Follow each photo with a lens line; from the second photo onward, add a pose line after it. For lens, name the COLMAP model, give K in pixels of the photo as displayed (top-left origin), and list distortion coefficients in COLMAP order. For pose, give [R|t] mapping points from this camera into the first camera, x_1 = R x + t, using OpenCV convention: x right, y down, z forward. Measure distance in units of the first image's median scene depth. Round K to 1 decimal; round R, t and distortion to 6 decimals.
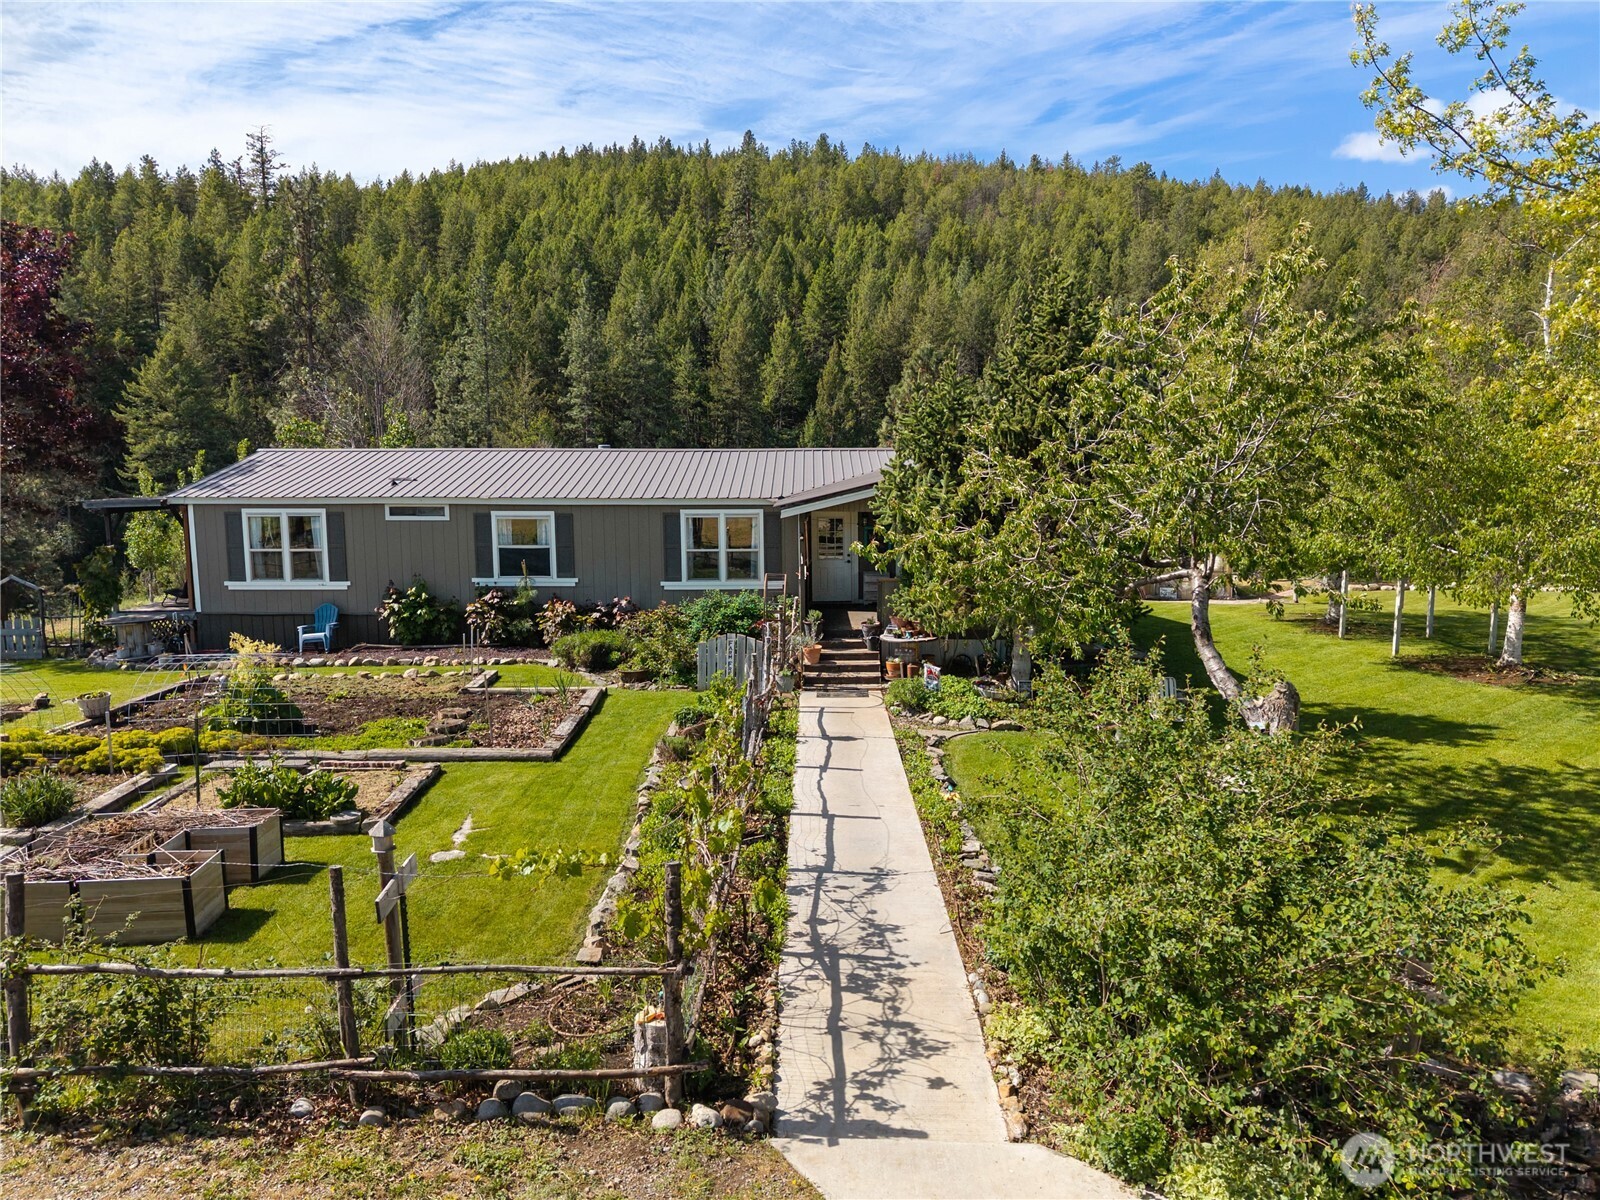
lens RADIAL K [[1080.1, 0, 800.0], [0, 1080.1, 600.0], [0, 0, 1]] dist [0.075318, -0.108547]
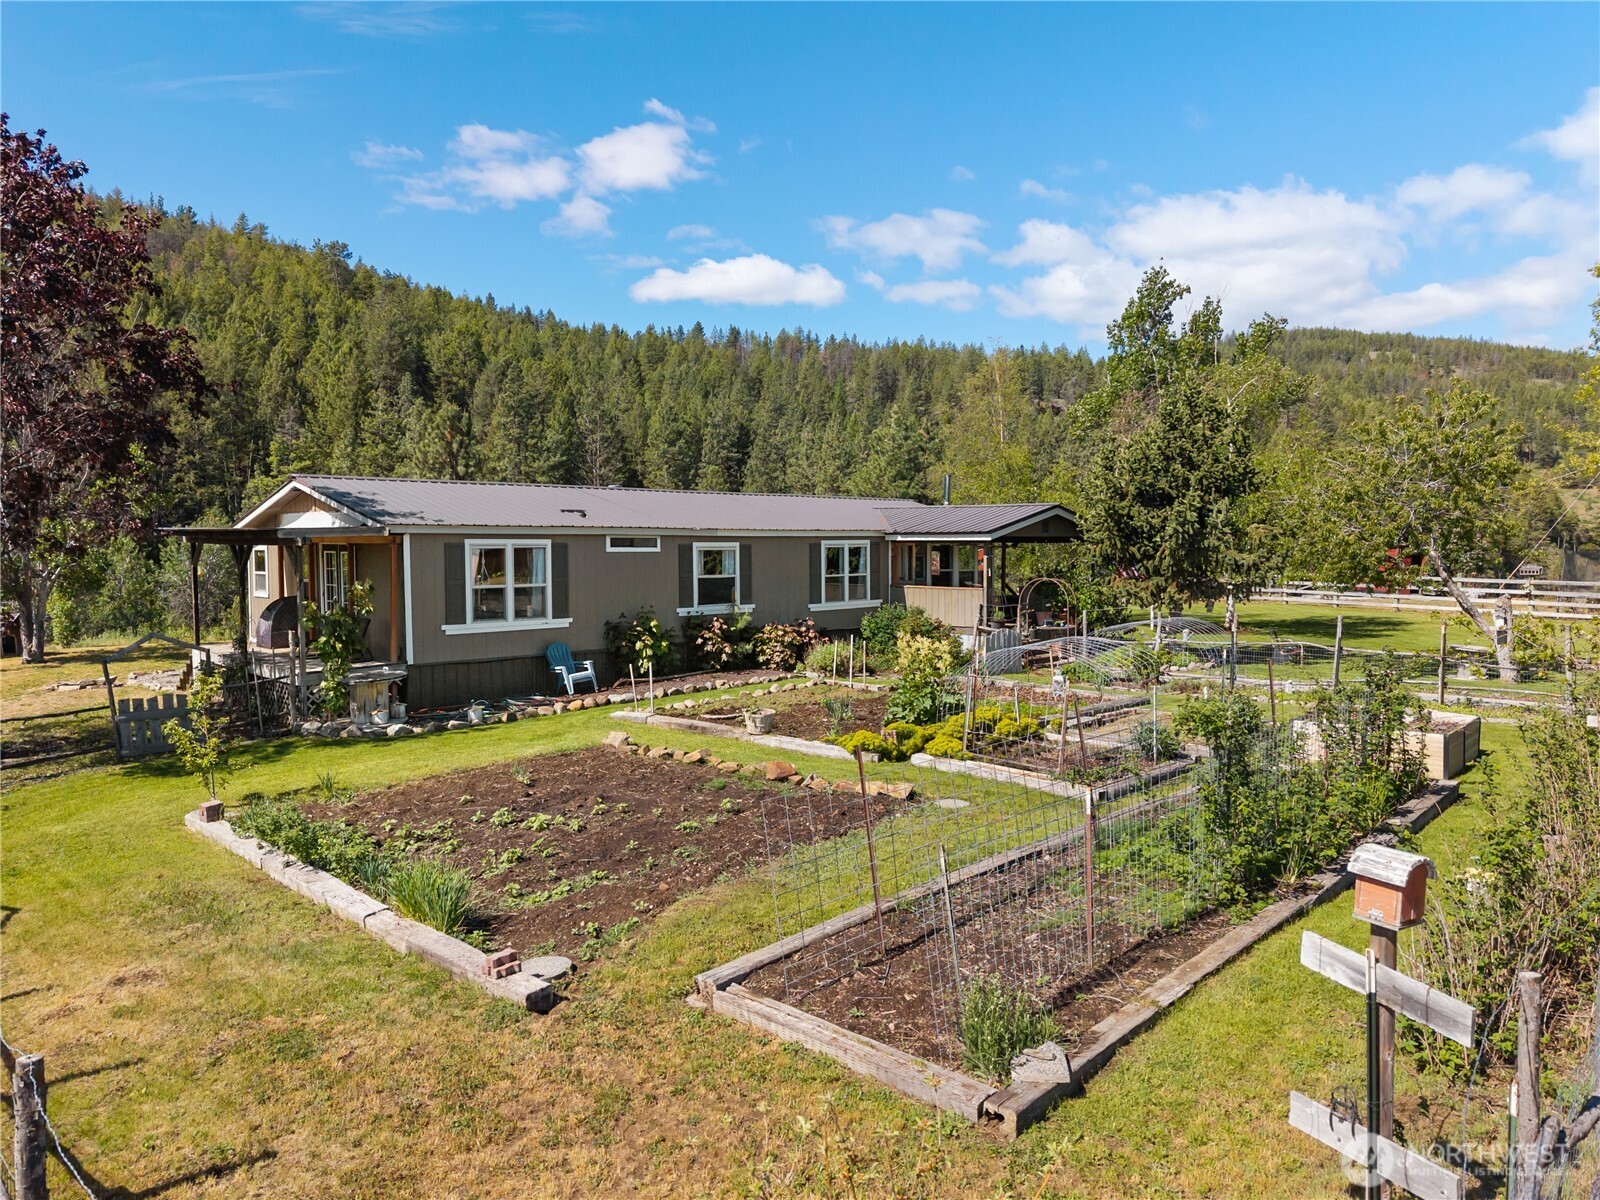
lens RADIAL K [[1080.1, 0, 800.0], [0, 1080.1, 600.0], [0, 0, 1]] dist [0.075318, -0.108547]
pose [[0.705348, -0.037178, 0.707885, -0.930865], [0.089394, 0.995316, -0.036800, 0.019256], [-0.703202, 0.089238, 0.705368, 0.212617]]
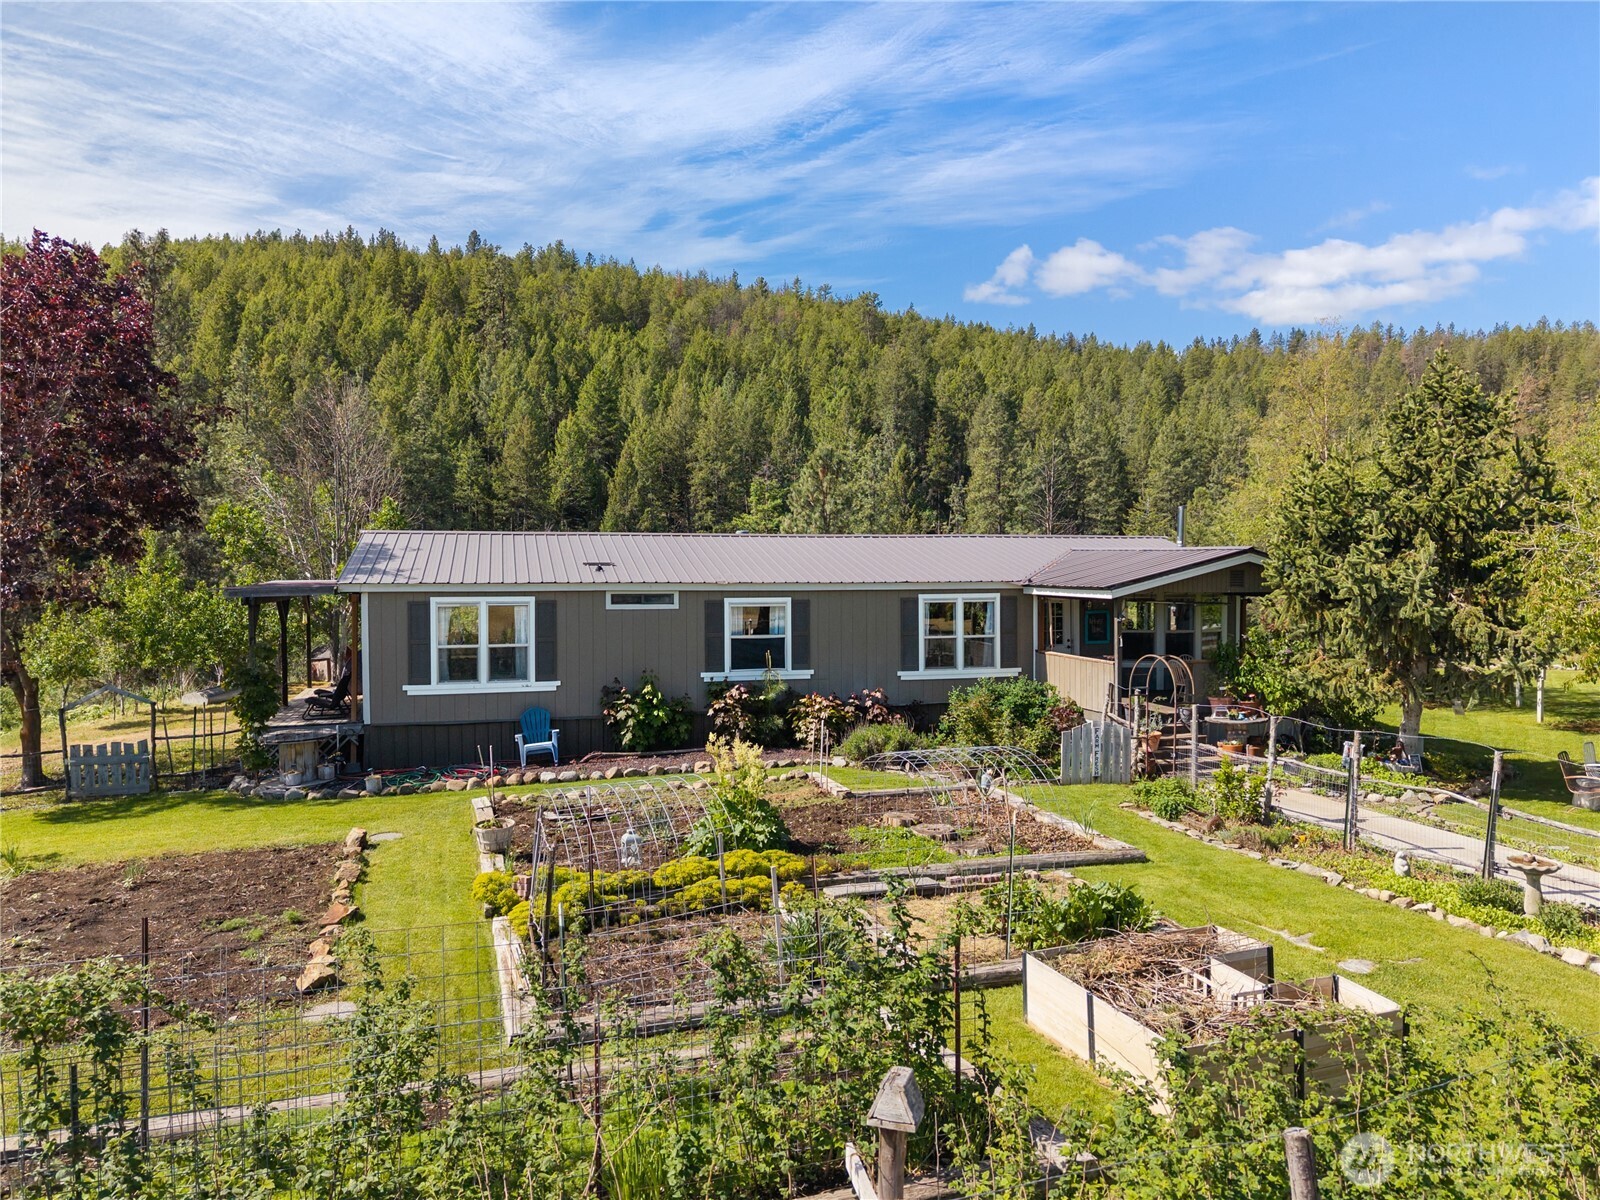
lens RADIAL K [[1080.1, 0, 800.0], [0, 1080.1, 600.0], [0, 0, 1]] dist [0.075318, -0.108547]
pose [[0.960862, -0.006991, 0.276938, -0.468399], [0.033568, 0.995254, -0.091341, 0.004084], [-0.274985, 0.097062, 0.956536, 0.123316]]
